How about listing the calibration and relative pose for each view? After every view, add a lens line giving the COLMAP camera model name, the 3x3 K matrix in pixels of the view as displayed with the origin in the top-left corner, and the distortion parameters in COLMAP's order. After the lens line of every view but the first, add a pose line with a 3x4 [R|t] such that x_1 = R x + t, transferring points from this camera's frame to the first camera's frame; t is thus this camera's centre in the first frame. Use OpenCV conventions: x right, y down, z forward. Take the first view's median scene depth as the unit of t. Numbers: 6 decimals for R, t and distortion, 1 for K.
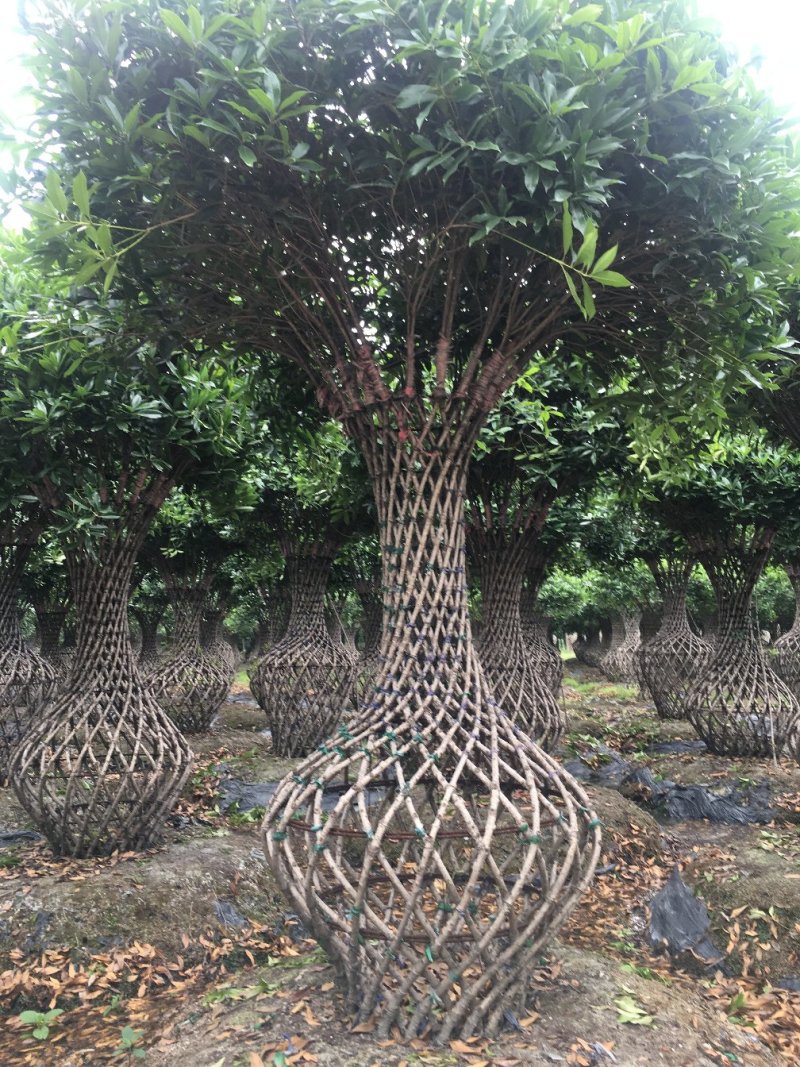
lens RADIAL K [[902.6, 0, 400.0], [0, 902.6, 533.5], [0, 0, 1]] dist [0.053521, -0.116070]
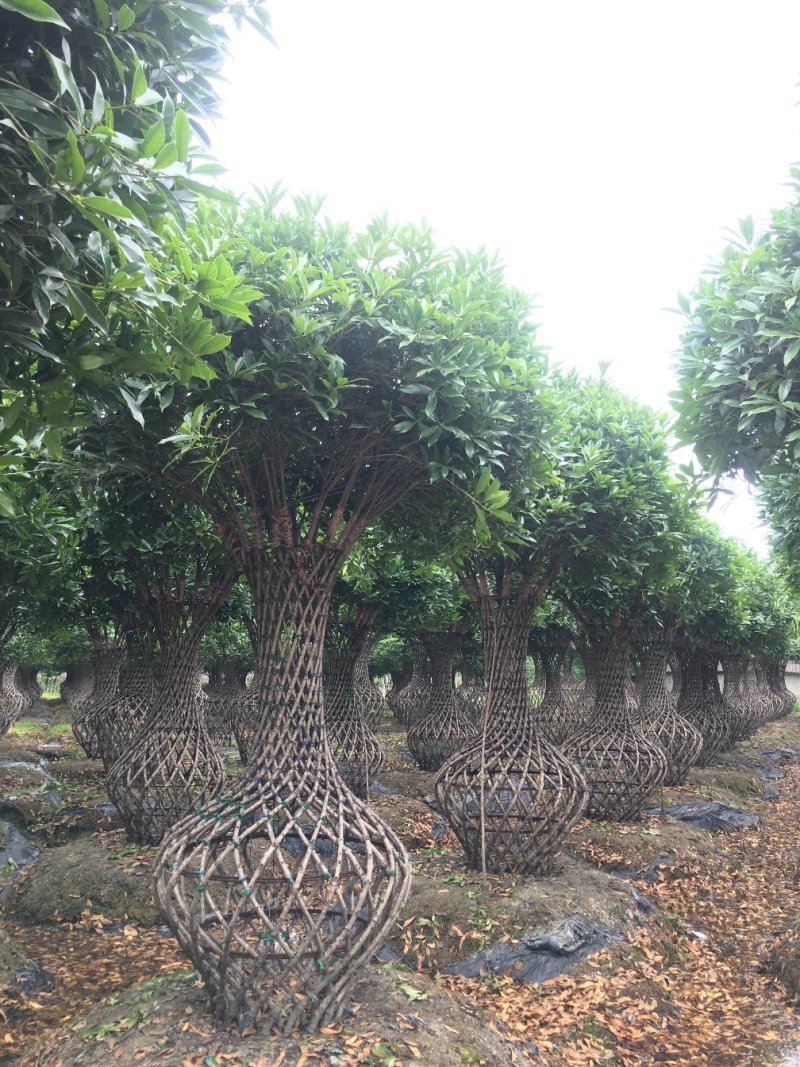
lens RADIAL K [[902.6, 0, 400.0], [0, 902.6, 533.5], [0, 0, 1]] dist [0.053521, -0.116070]
pose [[0.860920, 0.104233, 0.497948, -0.531560], [-0.083856, 0.994473, -0.063186, -0.095364], [-0.501781, 0.012642, 0.864902, -0.226114]]
